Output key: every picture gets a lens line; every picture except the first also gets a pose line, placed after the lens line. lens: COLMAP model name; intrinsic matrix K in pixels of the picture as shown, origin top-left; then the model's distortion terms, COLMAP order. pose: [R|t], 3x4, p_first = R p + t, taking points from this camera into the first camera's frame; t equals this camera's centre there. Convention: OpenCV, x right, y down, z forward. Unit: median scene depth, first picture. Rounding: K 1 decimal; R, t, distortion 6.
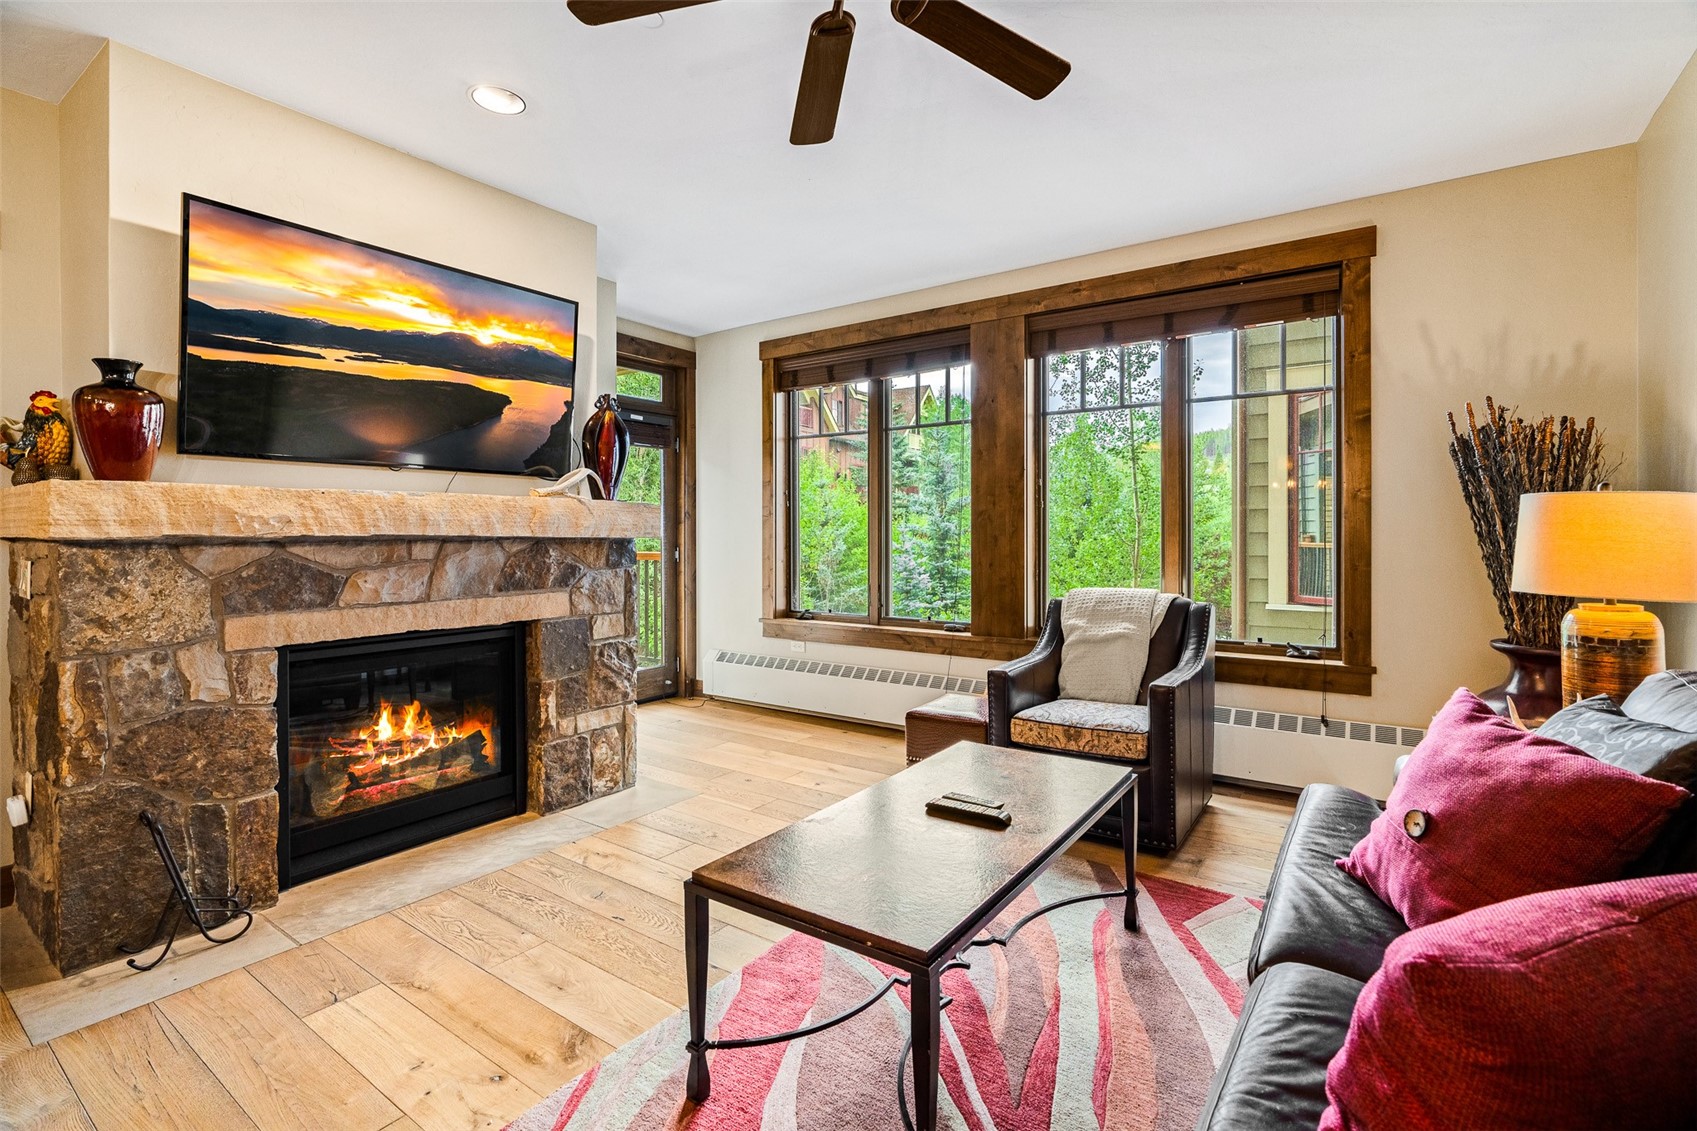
lens RADIAL K [[774.7, 0, 851.1], [0, 774.7, 523.7], [0, 0, 1]] dist [-0.001523, 0.000515]
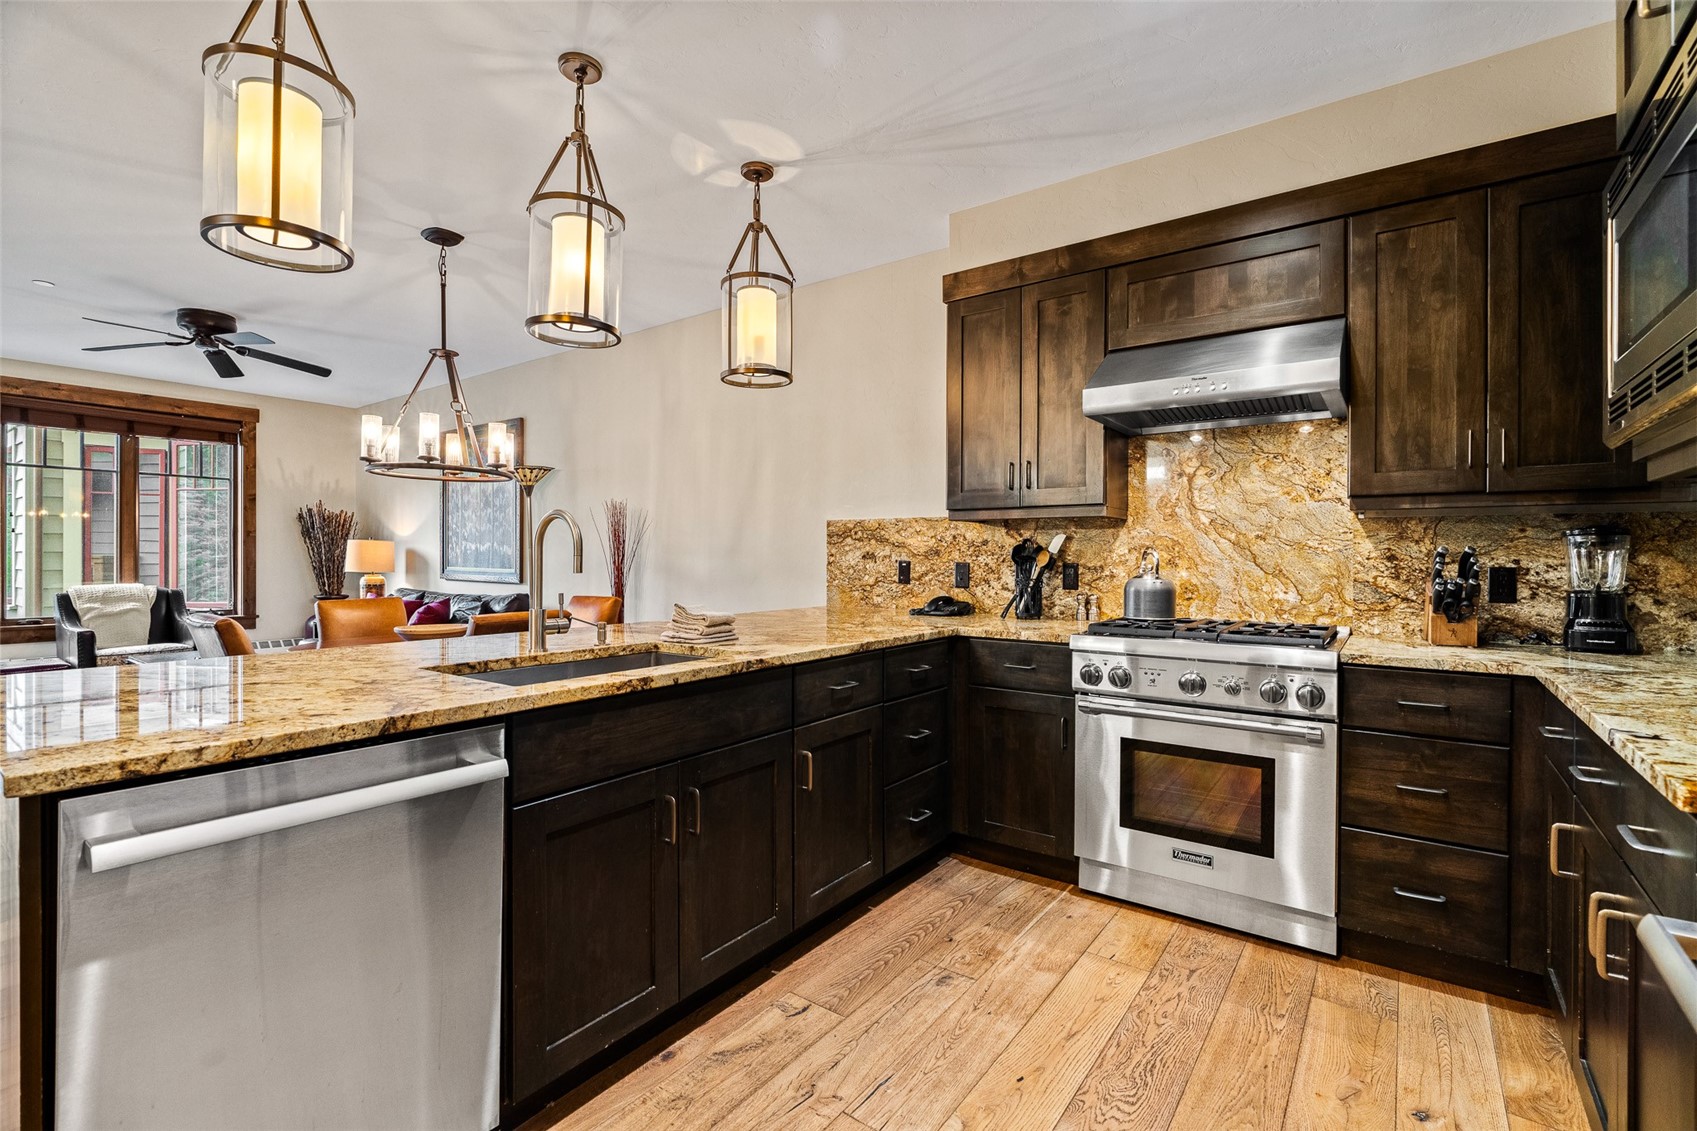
lens RADIAL K [[760.1, 0, 851.0], [0, 760.1, 560.3], [0, 0, 1]] dist [-0.015154, 0.007791]
pose [[0.028307, -0.004186, 0.999591, -1.428974], [-0.015393, 0.999871, 0.004623, -0.000741], [-0.999481, -0.015518, 0.028239, -0.736362]]
